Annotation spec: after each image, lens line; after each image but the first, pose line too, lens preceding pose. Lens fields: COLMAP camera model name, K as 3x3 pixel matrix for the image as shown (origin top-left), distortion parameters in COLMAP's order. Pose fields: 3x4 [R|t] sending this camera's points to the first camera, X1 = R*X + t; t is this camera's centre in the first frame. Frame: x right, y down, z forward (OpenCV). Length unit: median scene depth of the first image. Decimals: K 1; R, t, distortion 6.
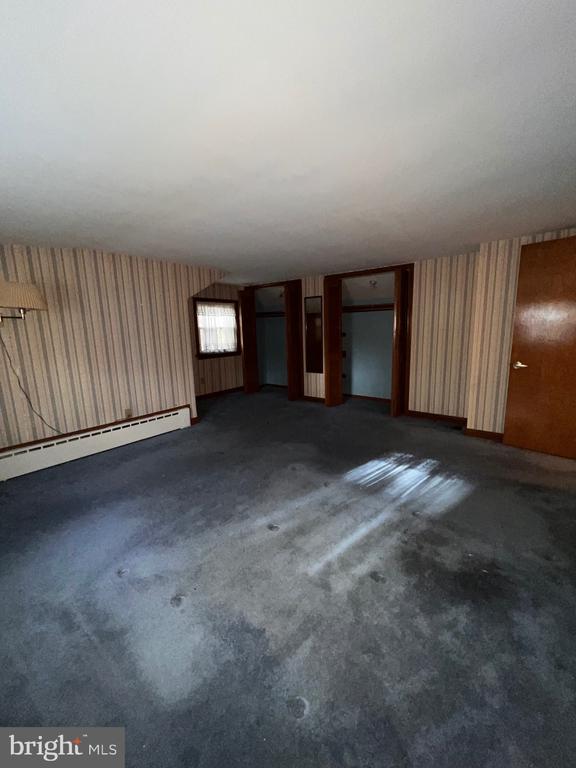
lens RADIAL K [[305.0, 0, 290.0], [0, 305.0, 383.0], [0, 0, 1]] dist [-0.007883, -0.000117]
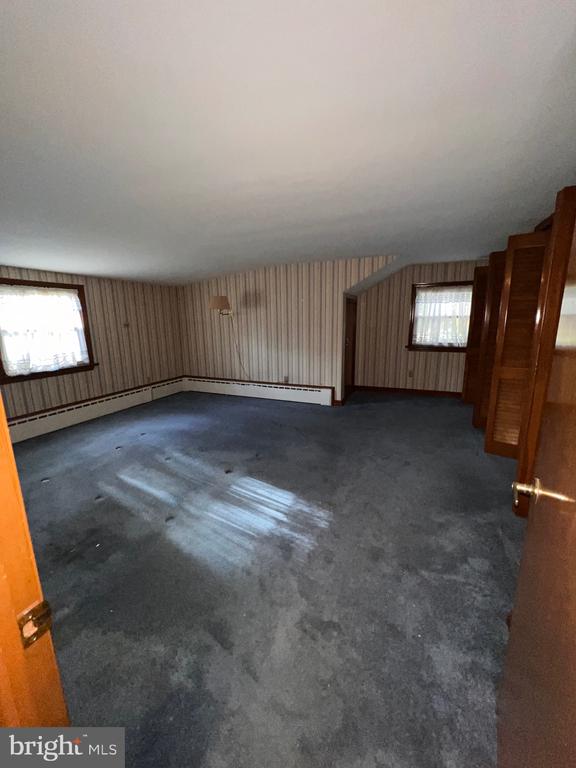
lens RADIAL K [[305.0, 0, 289.1], [0, 305.0, 385.0], [0, 0, 1]] dist [-0.007883, -0.000117]
pose [[0.266828, 0.225900, -0.936895, 0.803650], [-0.165348, 0.968456, 0.186419, -0.141838], [0.949454, 0.105172, 0.295764, 0.614774]]
